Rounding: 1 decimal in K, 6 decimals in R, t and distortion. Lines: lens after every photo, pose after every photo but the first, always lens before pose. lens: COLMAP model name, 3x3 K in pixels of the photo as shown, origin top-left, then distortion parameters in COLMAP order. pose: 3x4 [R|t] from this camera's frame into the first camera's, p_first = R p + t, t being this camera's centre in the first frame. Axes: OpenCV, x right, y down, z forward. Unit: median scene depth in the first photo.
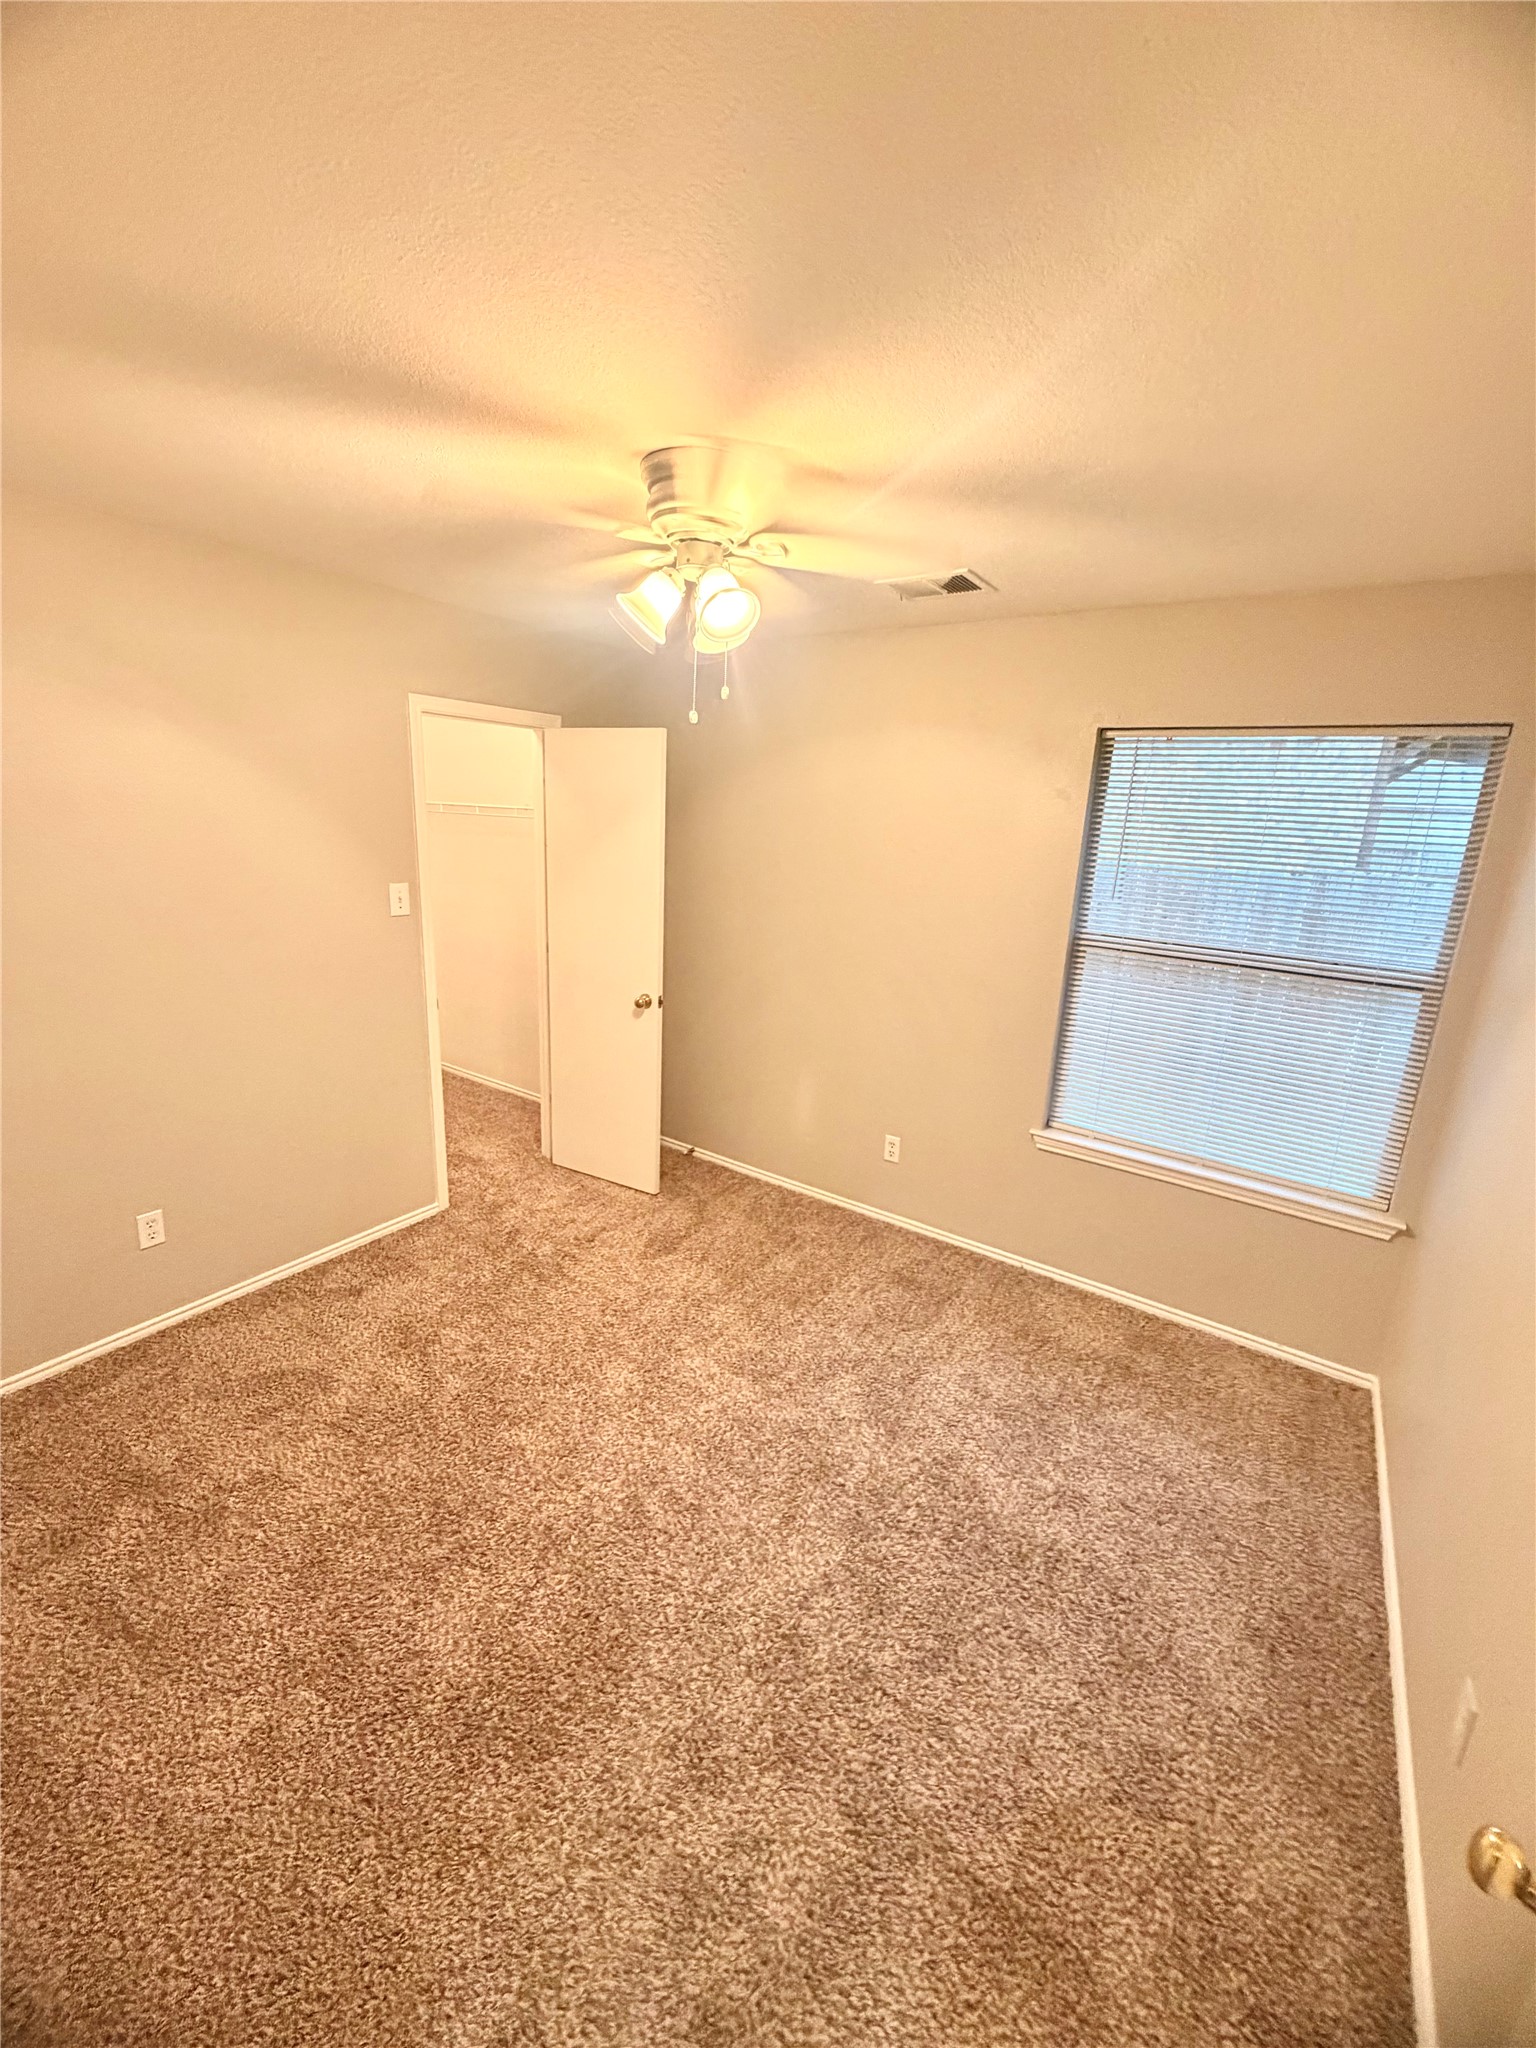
lens RADIAL K [[818.7, 0, 768.0], [0, 818.7, 1024.0], [0, 0, 1]] dist [0.002818, -0.000131]
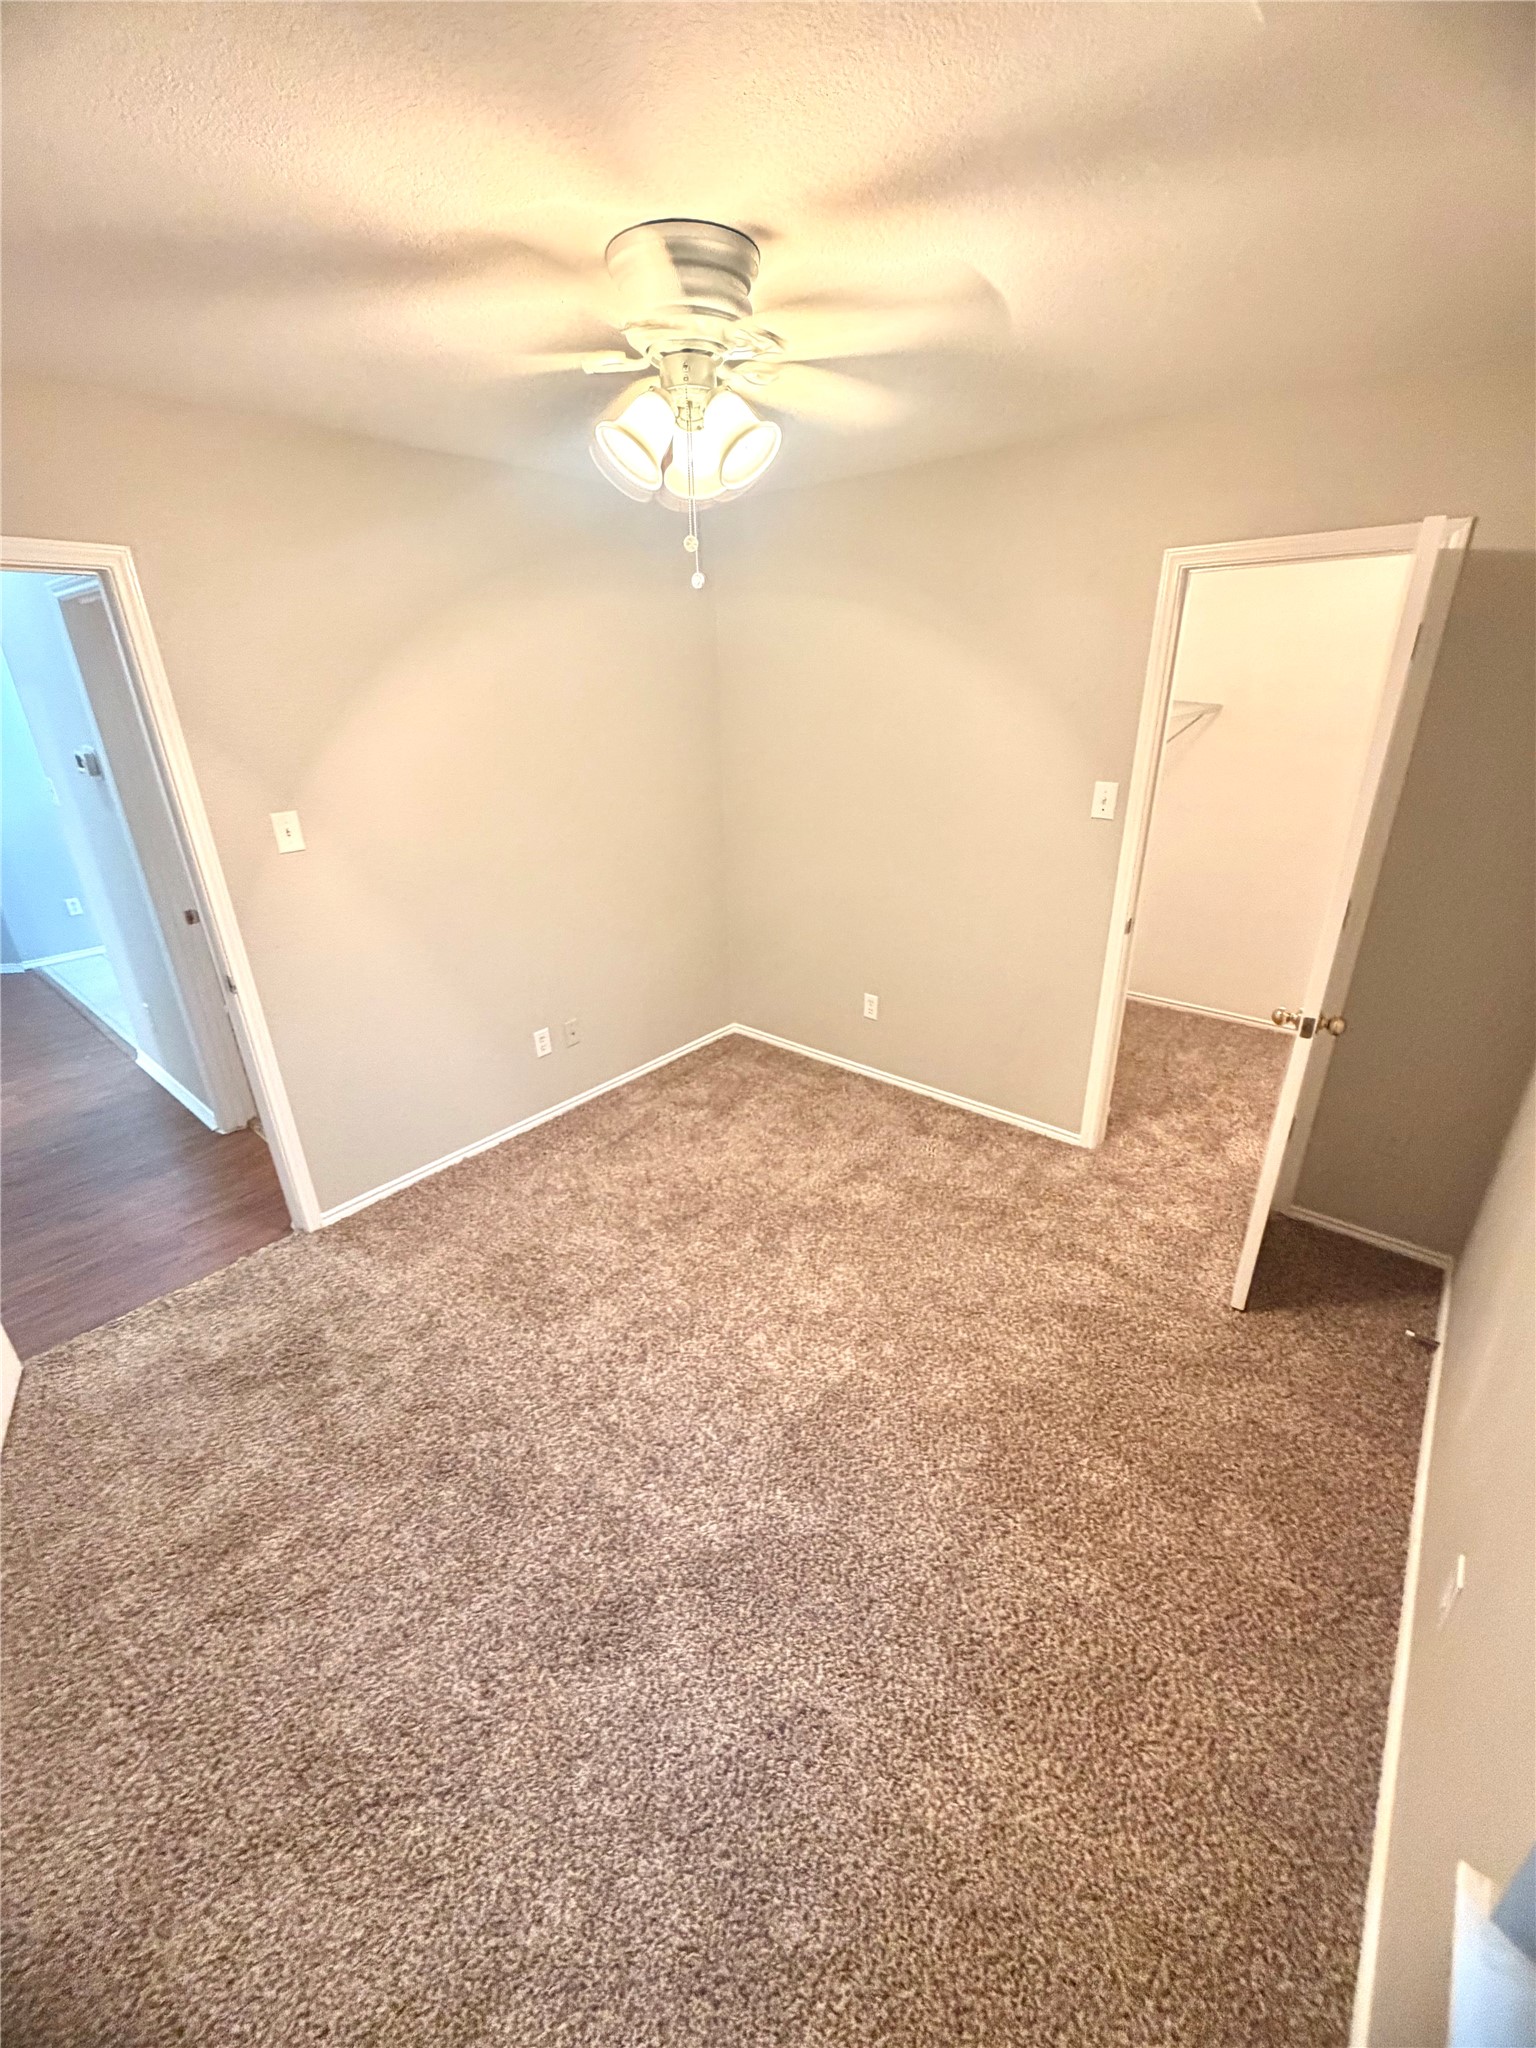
lens RADIAL K [[818.7, 0, 768.0], [0, 818.7, 1024.0], [0, 0, 1]] dist [0.002818, -0.000131]
pose [[-0.107139, 0.350351, -0.930471, 0.518451], [-0.240610, 0.898903, 0.366170, -0.173088], [0.964691, 0.263111, -0.012010, 0.721506]]
